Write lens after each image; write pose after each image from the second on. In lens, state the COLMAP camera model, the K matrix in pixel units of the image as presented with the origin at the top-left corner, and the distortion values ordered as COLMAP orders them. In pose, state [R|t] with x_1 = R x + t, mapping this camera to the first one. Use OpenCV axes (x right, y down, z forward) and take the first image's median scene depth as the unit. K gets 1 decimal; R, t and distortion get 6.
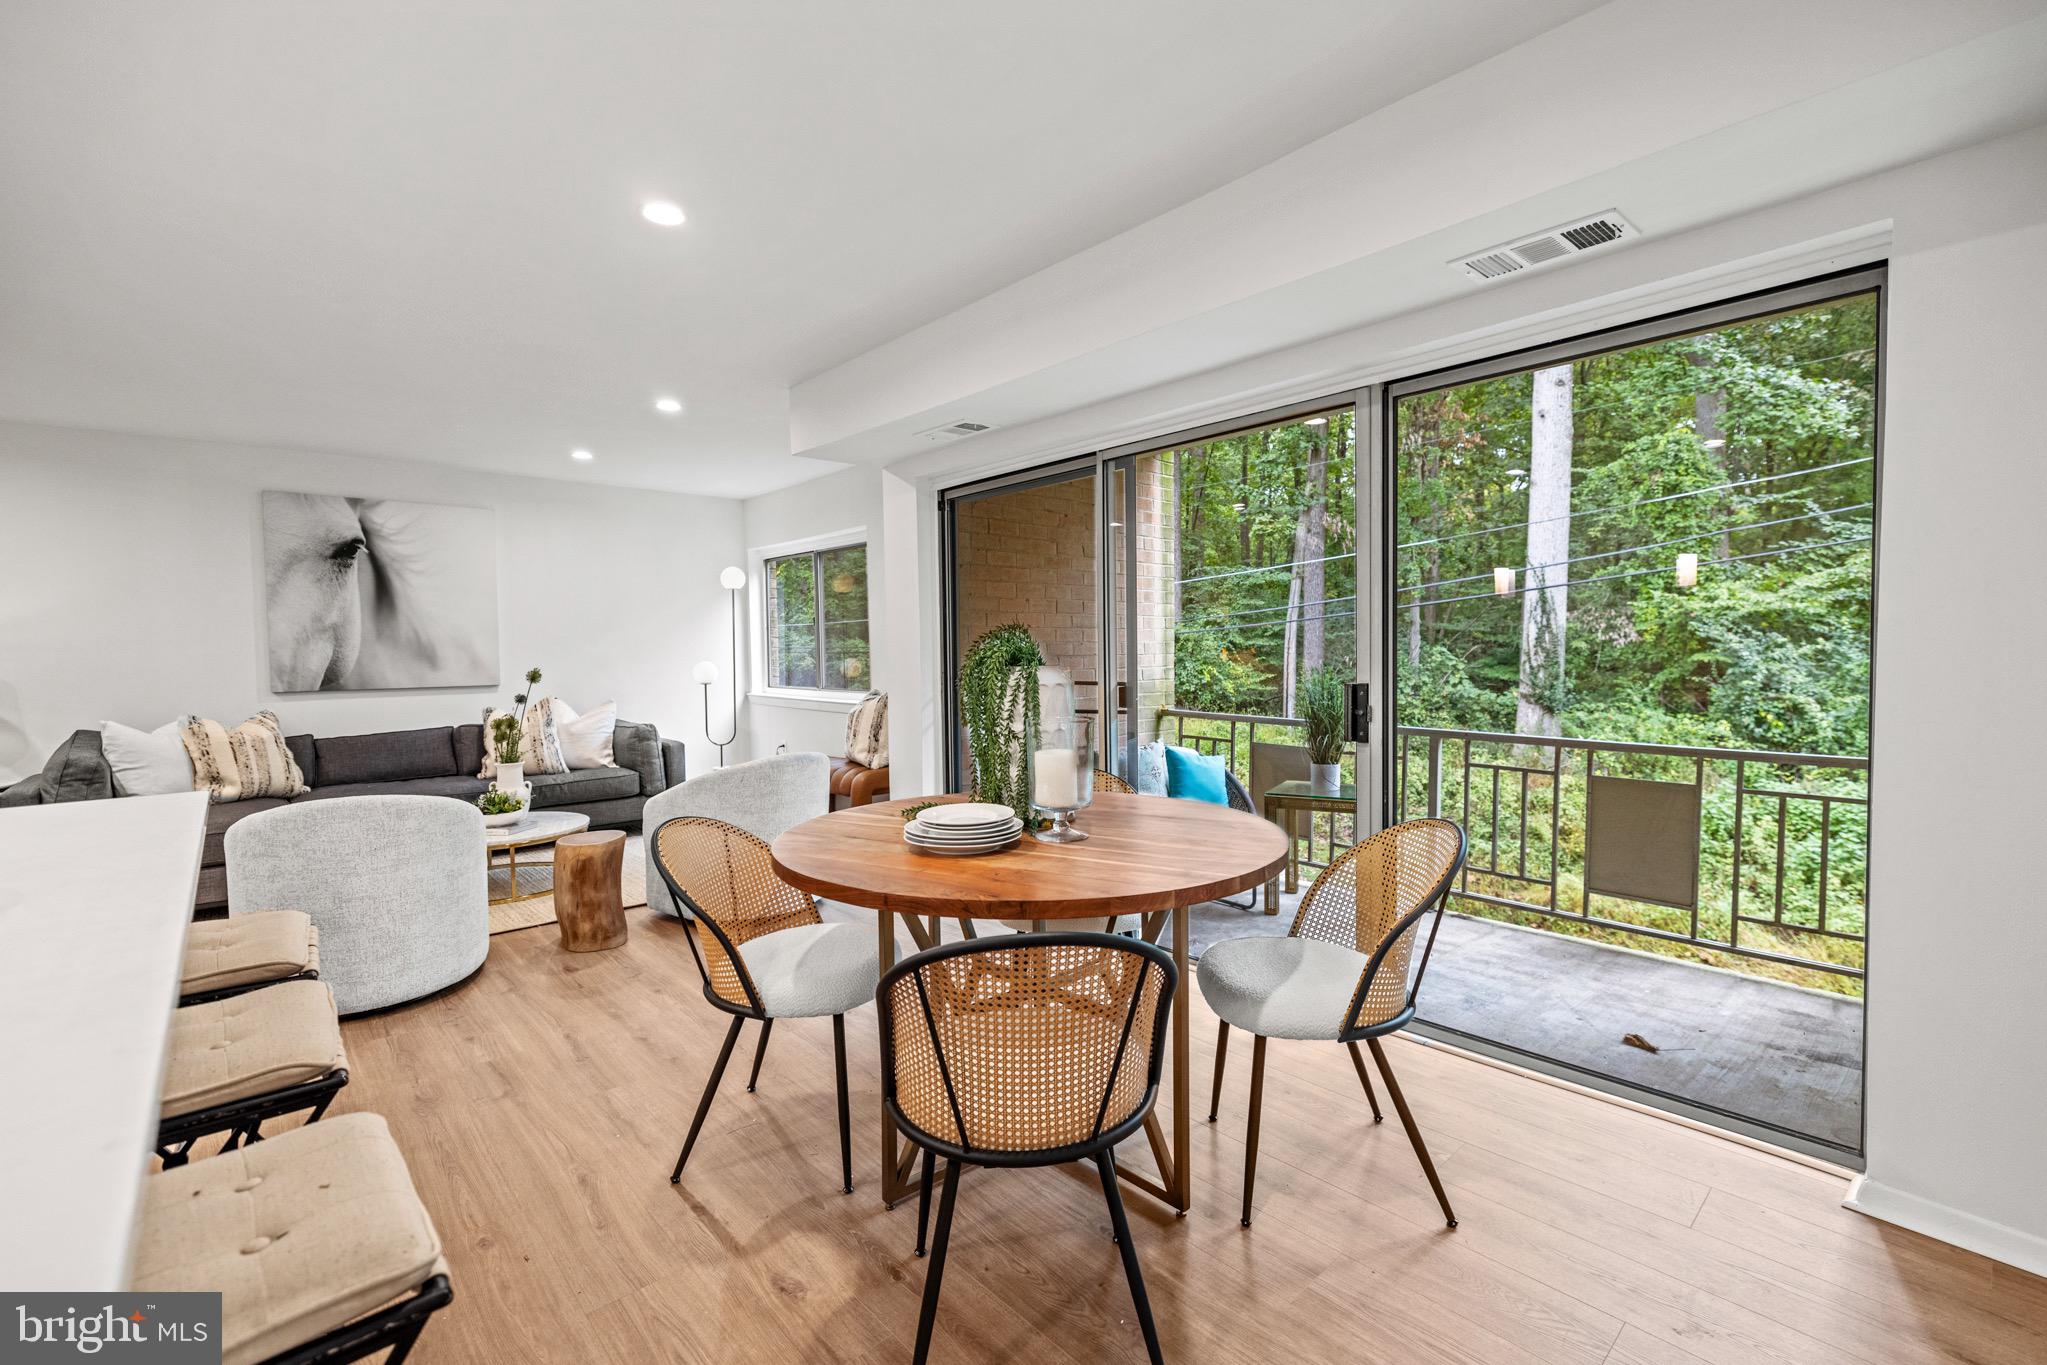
lens RADIAL K [[891.5, 0, 1026.2], [0, 891.5, 682.5], [0, 0, 1]] dist [0.001501, 0.000227]
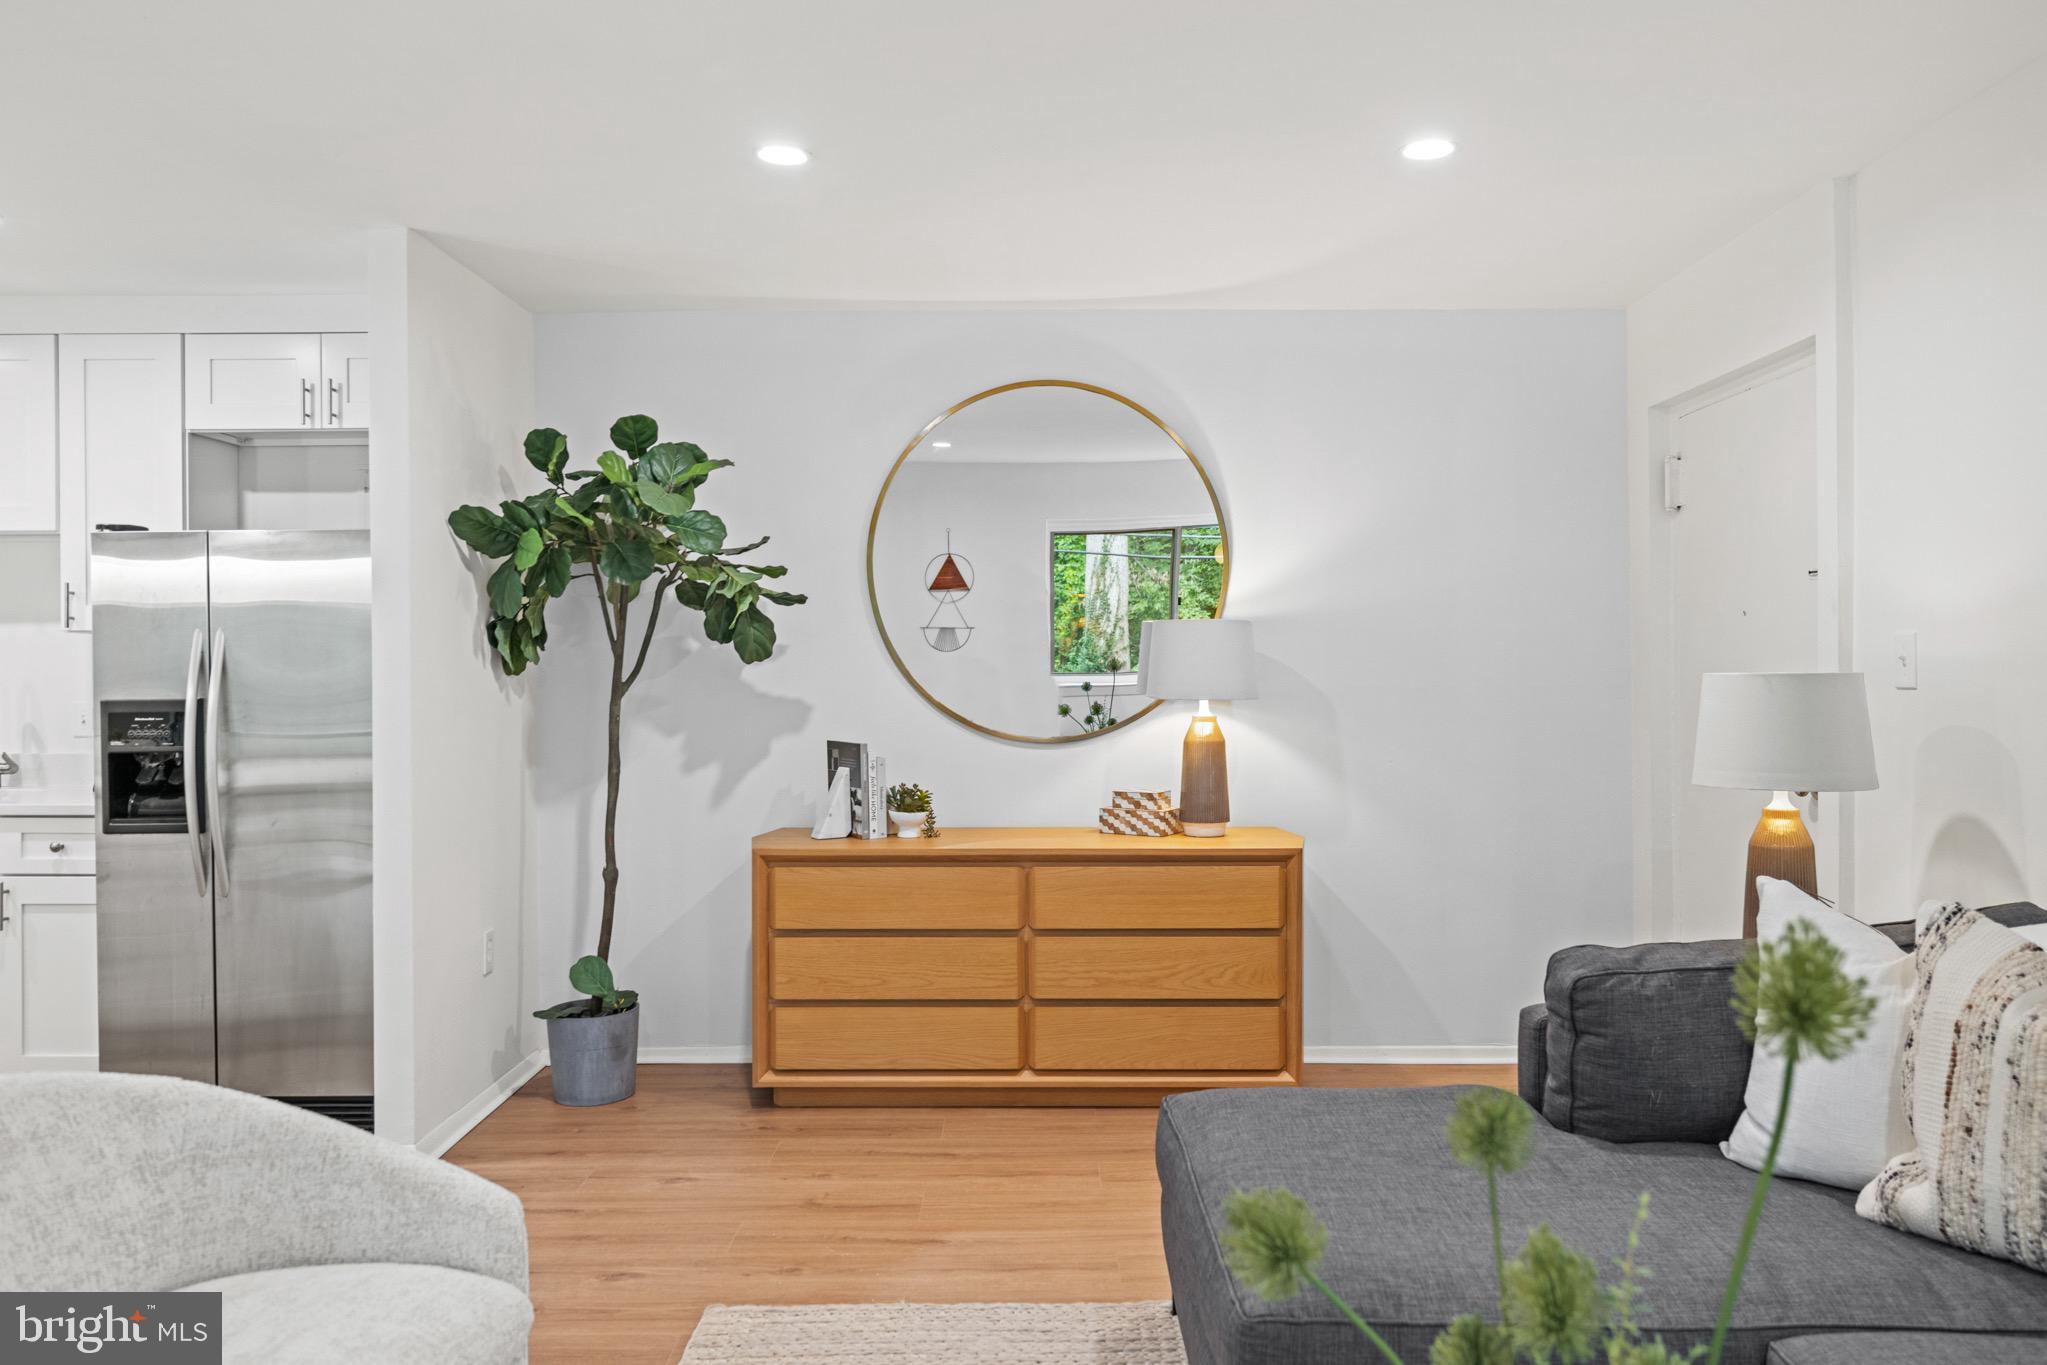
lens RADIAL K [[1500.8, 0, 1027.2], [0, 1500.8, 668.5], [0, 0, 1]] dist [-0.000770, 0.001847]
pose [[-0.674309, 0.019719, -0.738186, -0.111754], [-0.012915, 0.999176, 0.038487, -0.016672], [0.738337, 0.035486, -0.673498, 0.333178]]
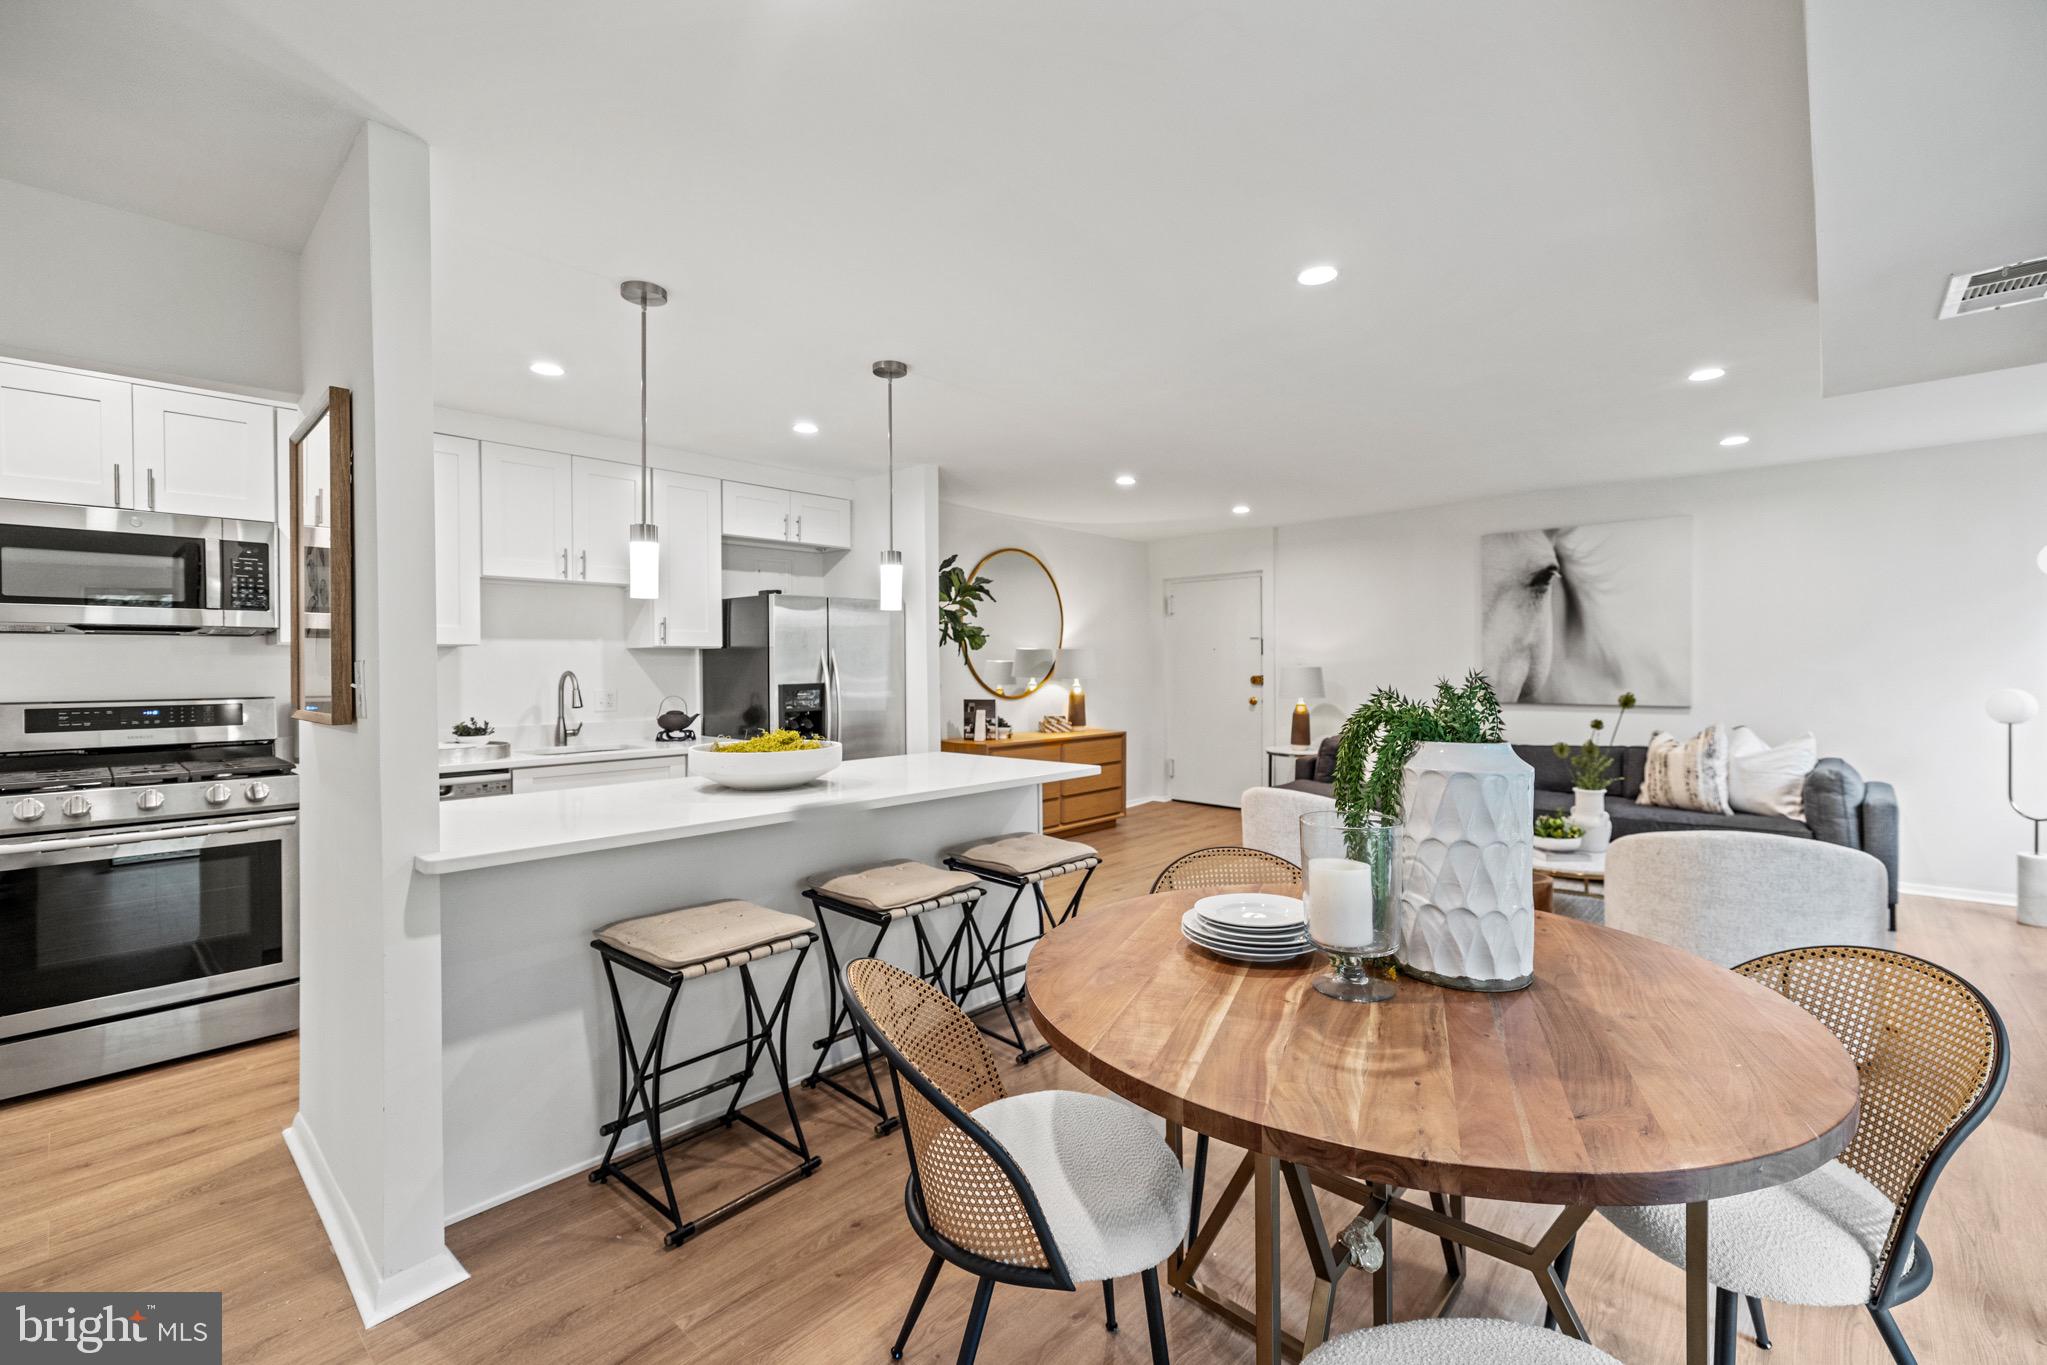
lens RADIAL K [[882.9, 0, 1029.7], [0, 882.9, 668.8], [0, 0, 1]] dist [0.011106, 0.000056]
pose [[0.101769, 0.017942, -0.994646, 0.095599], [-0.031210, 0.999403, 0.014835, -0.011060], [0.994318, 0.029533, 0.102268, 0.091043]]
